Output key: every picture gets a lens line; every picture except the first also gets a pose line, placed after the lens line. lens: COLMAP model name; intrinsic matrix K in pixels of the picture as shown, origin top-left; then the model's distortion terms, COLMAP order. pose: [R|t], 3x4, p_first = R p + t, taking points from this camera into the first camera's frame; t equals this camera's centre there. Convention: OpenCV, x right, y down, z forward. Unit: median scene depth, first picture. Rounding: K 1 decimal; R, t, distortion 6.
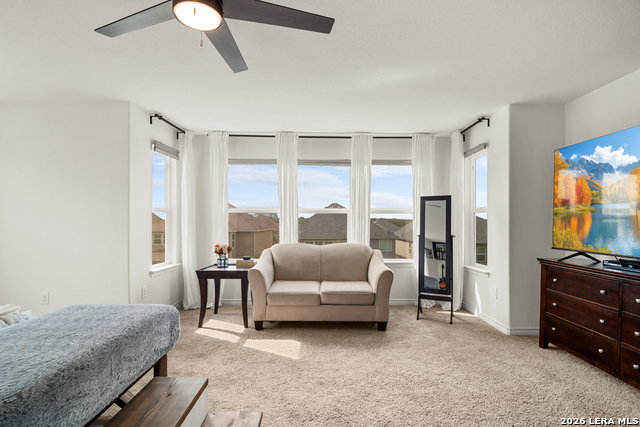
lens RADIAL K [[307.0, 0, 320.7], [0, 307.0, 221.9], [0, 0, 1]] dist [0.000106, -0.000121]
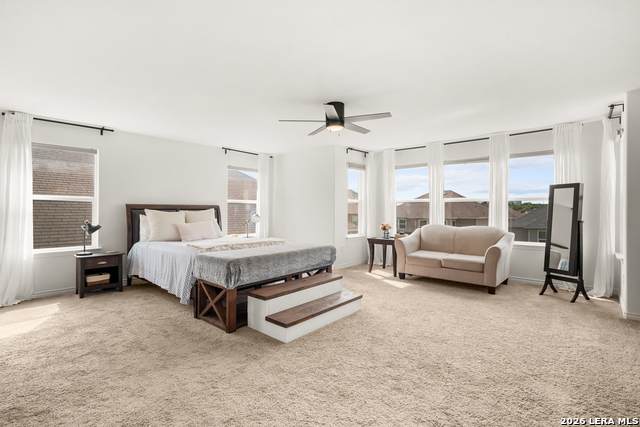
lens RADIAL K [[301.8, 0, 323.4], [0, 301.8, 213.9], [0, 0, 1]] dist [-0.001364, -0.000557]
pose [[0.749795, 0.005361, -0.661649, 0.440306], [0.004680, 0.999899, 0.013405, 0.001722], [0.661654, -0.013147, 0.749694, -0.344826]]
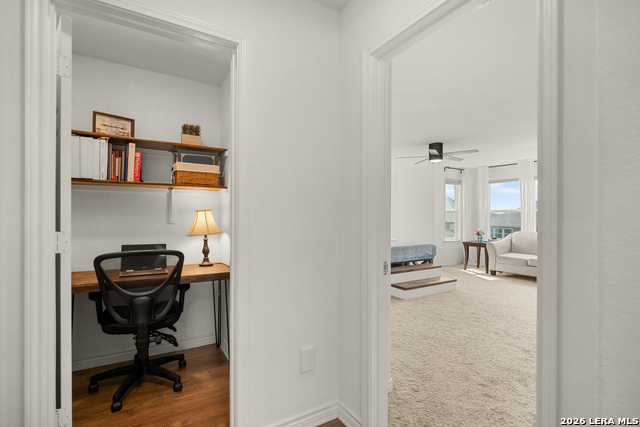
lens RADIAL K [[301.8, 0, 323.4], [0, 301.8, 213.9], [0, 0, 1]] dist [-0.001364, -0.000557]
pose [[0.519801, -0.008300, -0.854247, 0.731072], [-0.000189, 0.999952, -0.009830, -0.004893], [0.854287, 0.005271, 0.519775, -0.739950]]
